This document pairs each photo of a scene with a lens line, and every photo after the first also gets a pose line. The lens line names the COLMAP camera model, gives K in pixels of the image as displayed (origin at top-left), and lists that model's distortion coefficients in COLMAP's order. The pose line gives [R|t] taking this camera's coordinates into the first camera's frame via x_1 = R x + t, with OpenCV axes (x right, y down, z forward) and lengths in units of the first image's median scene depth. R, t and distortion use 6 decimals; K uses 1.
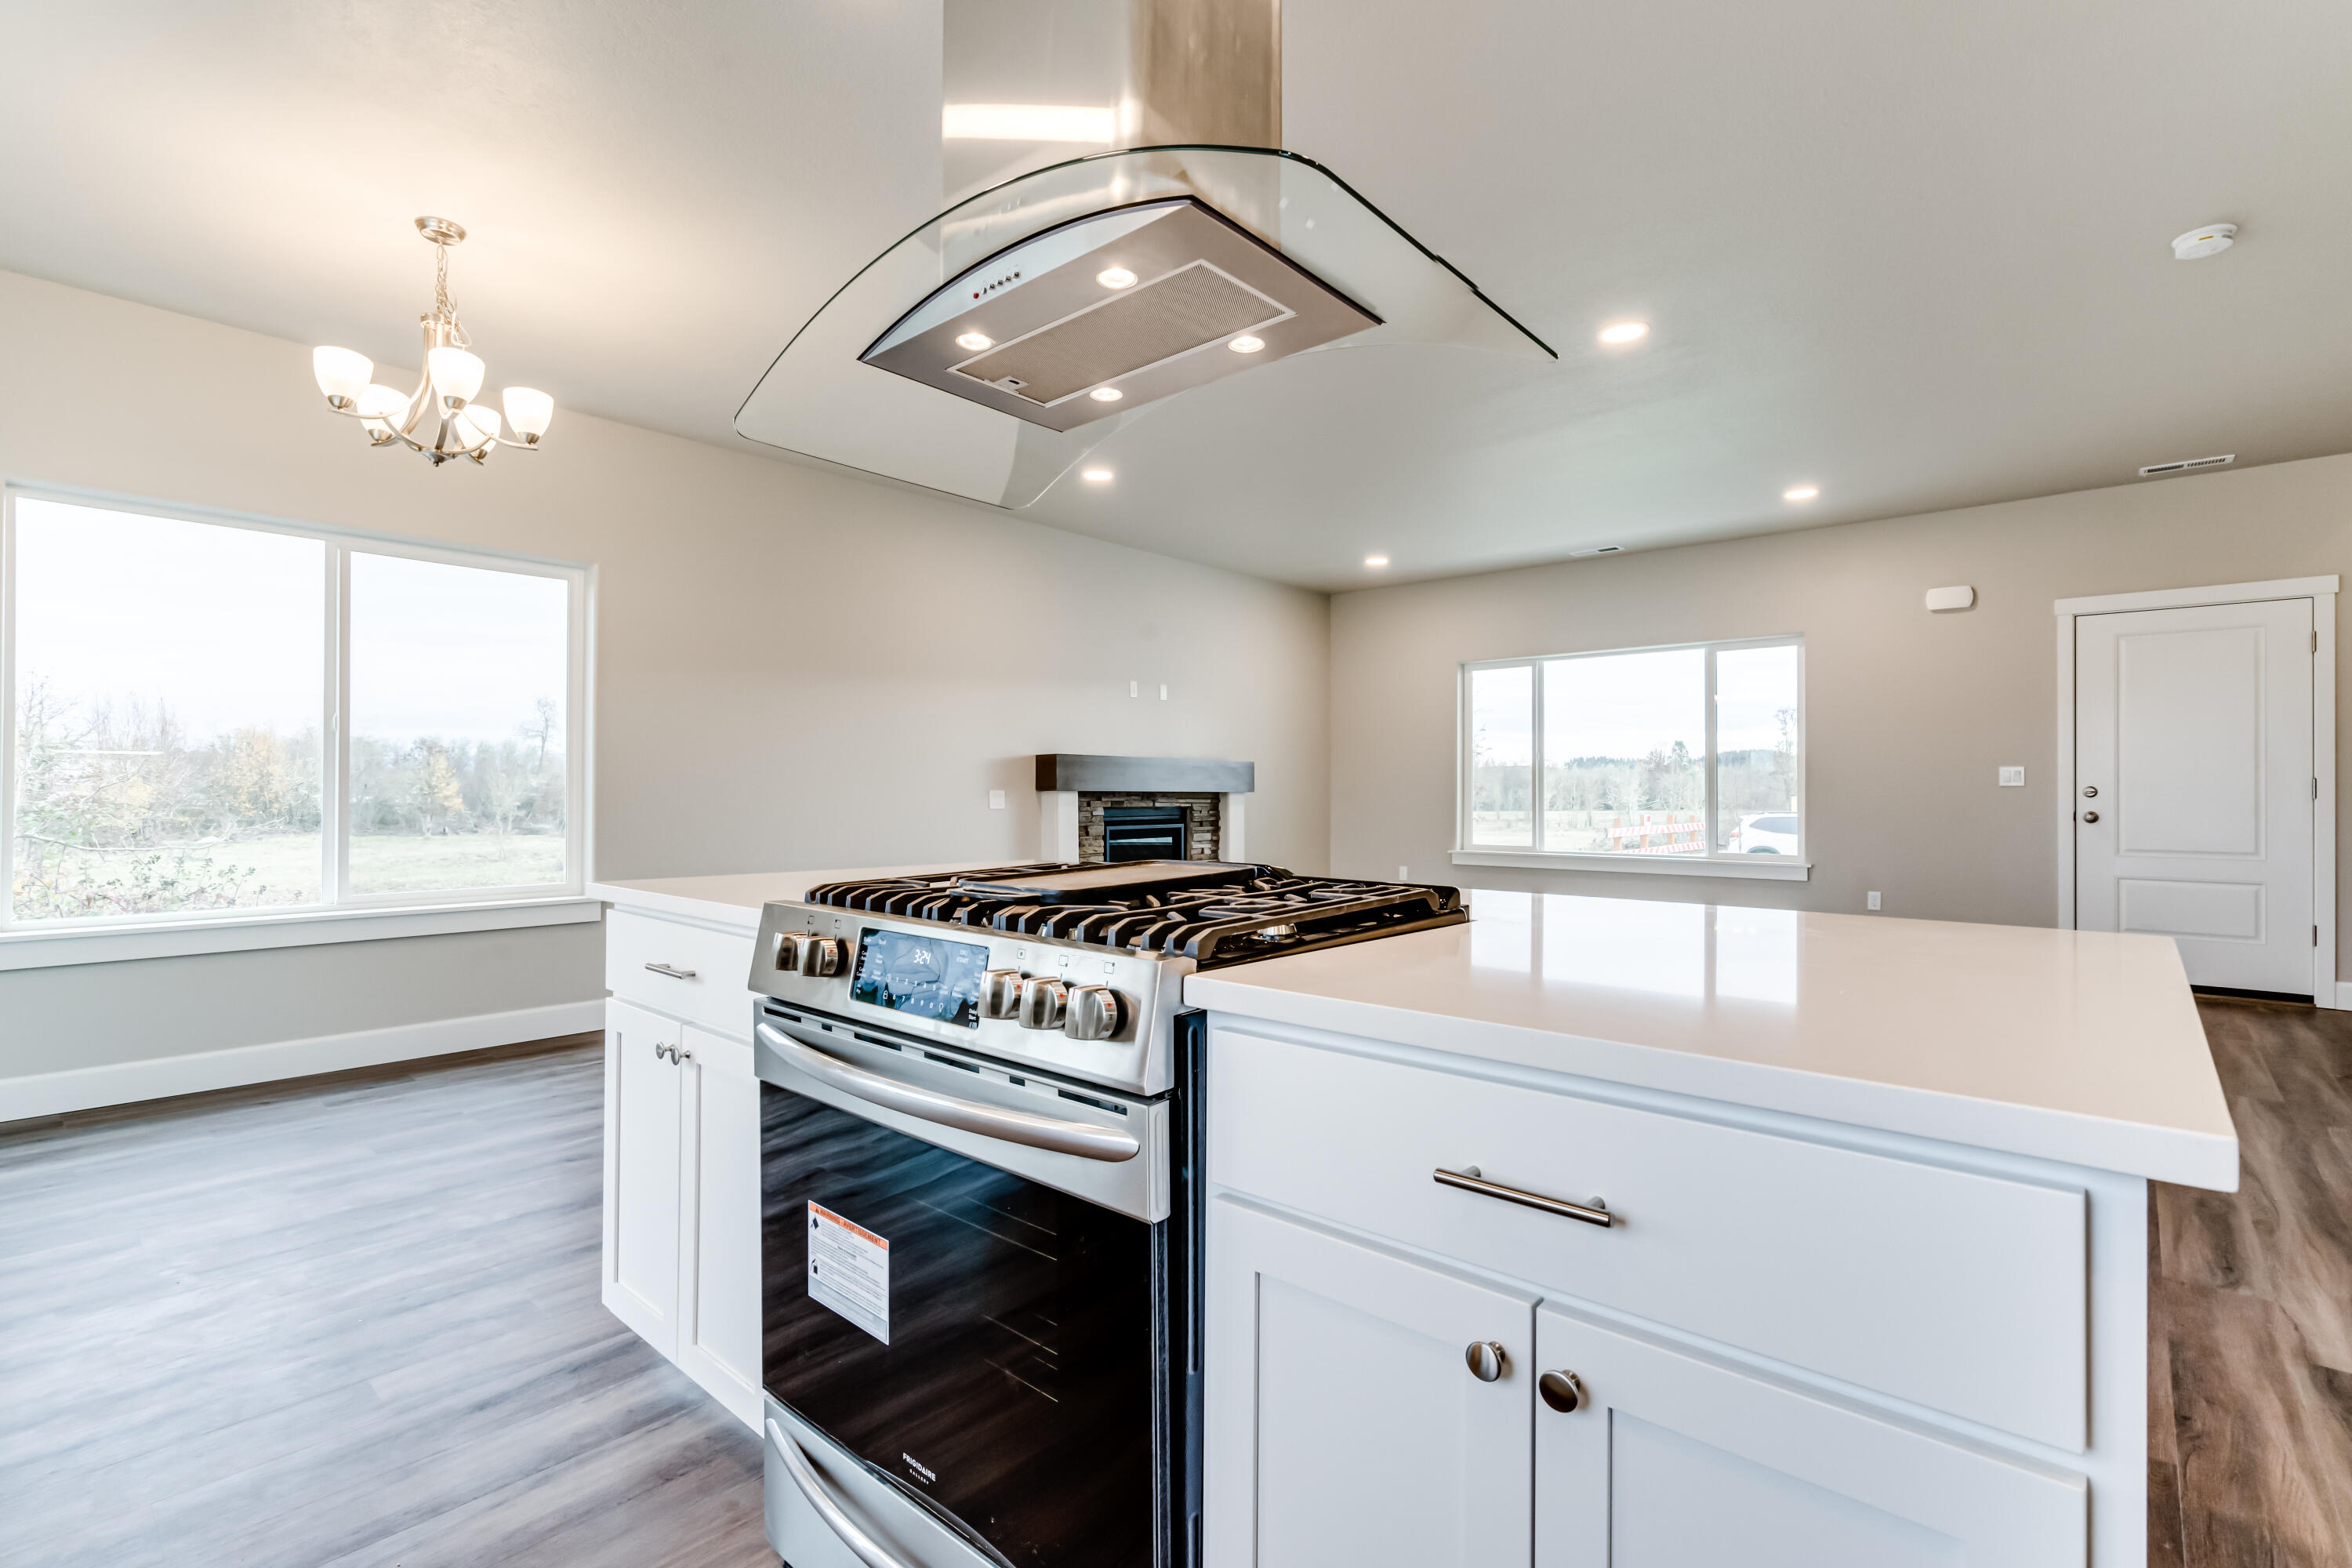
lens RADIAL K [[1067.6, 0, 1176.0], [0, 1067.6, 784.0], [0, 0, 1]] dist [-0.002803, -0.000338]
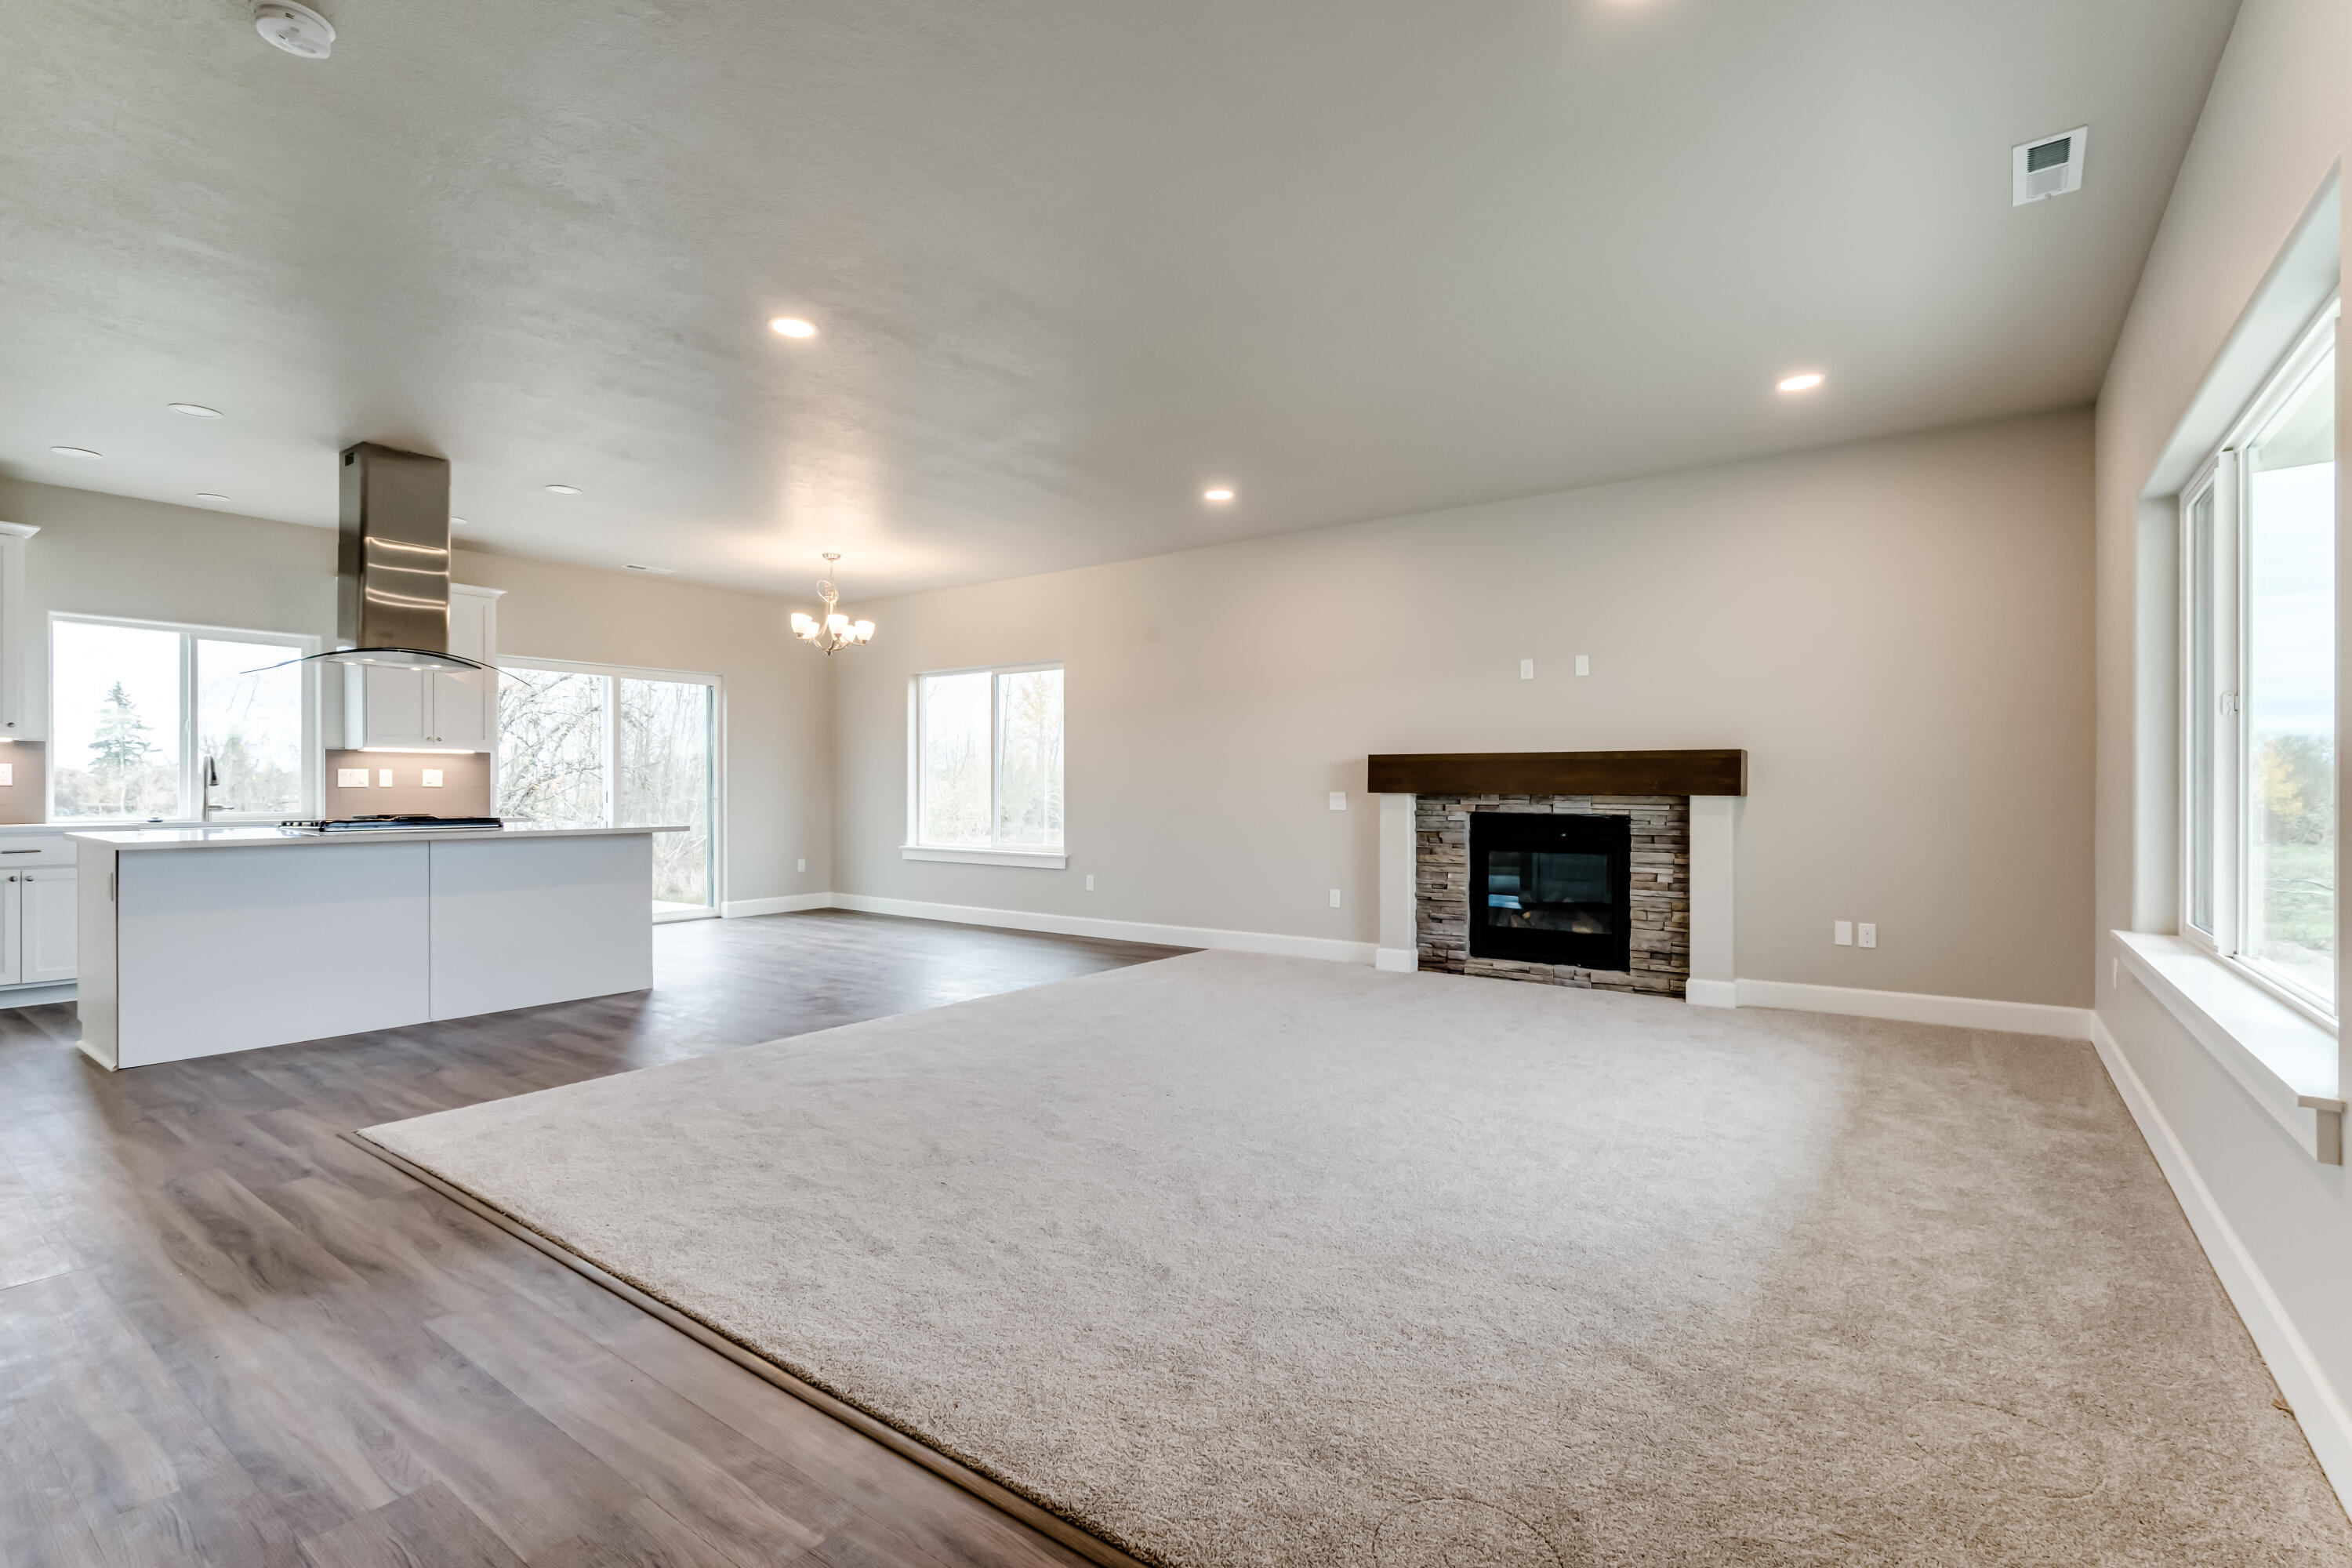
lens RADIAL K [[1067.8, 0, 1176.0], [0, 1067.8, 784.0], [0, 0, 1]] dist [0.032927, -0.020772]
pose [[0.089996, -0.007035, -0.995917, 0.835987], [0.002952, 0.999973, -0.006797, 0.005169], [0.995938, -0.002328, 0.090014, 0.728960]]
